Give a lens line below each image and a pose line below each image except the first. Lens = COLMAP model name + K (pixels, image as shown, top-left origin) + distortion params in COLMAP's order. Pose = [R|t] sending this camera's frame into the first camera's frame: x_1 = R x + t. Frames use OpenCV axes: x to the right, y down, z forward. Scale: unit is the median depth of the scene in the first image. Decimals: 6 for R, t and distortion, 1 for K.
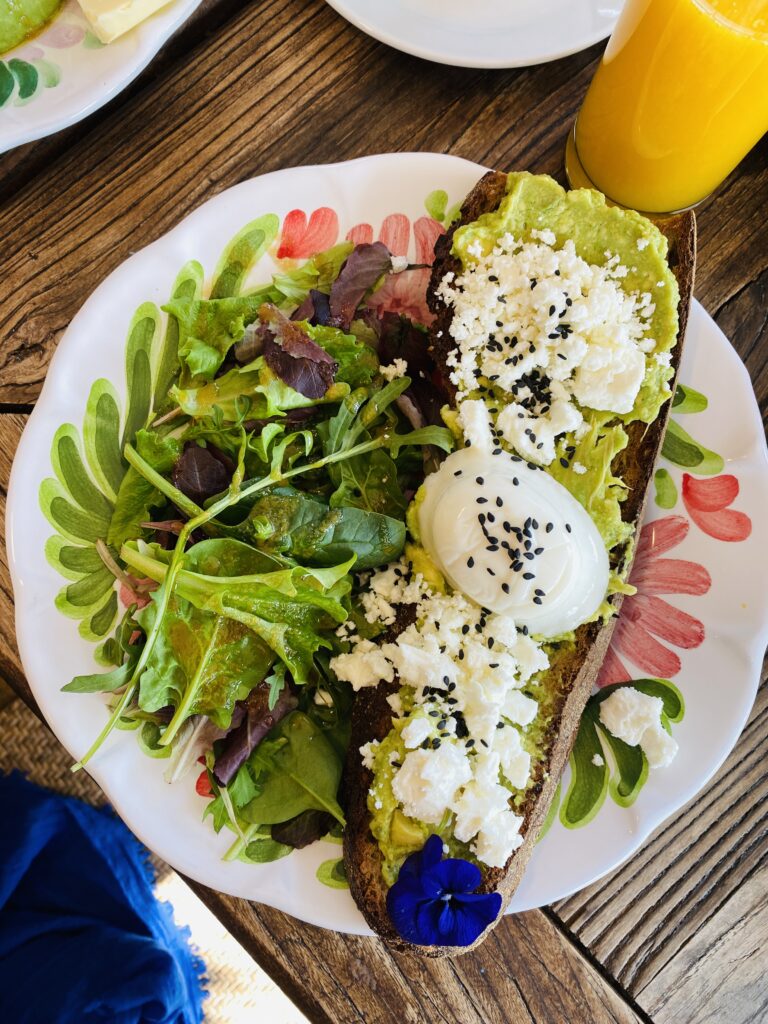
lens RADIAL K [[764.6, 0, 383.7], [0, 764.6, 500.2], [0, 0, 1]] dist [0.057779, -0.091386]
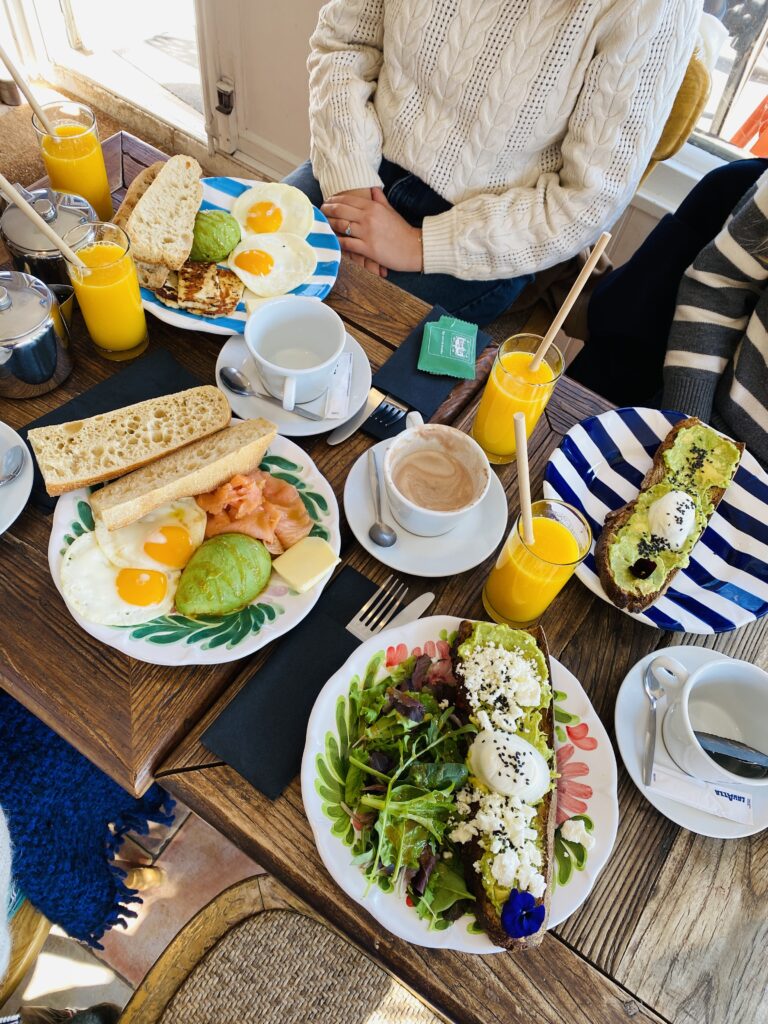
lens RADIAL K [[764.6, 0, 383.7], [0, 764.6, 500.2], [0, 0, 1]] dist [0.057779, -0.091386]
pose [[0.975107, -0.136509, 0.174732, -0.547573], [0.193810, 0.907544, -0.372562, 0.121635], [-0.107719, 0.397152, 0.911409, -1.572881]]
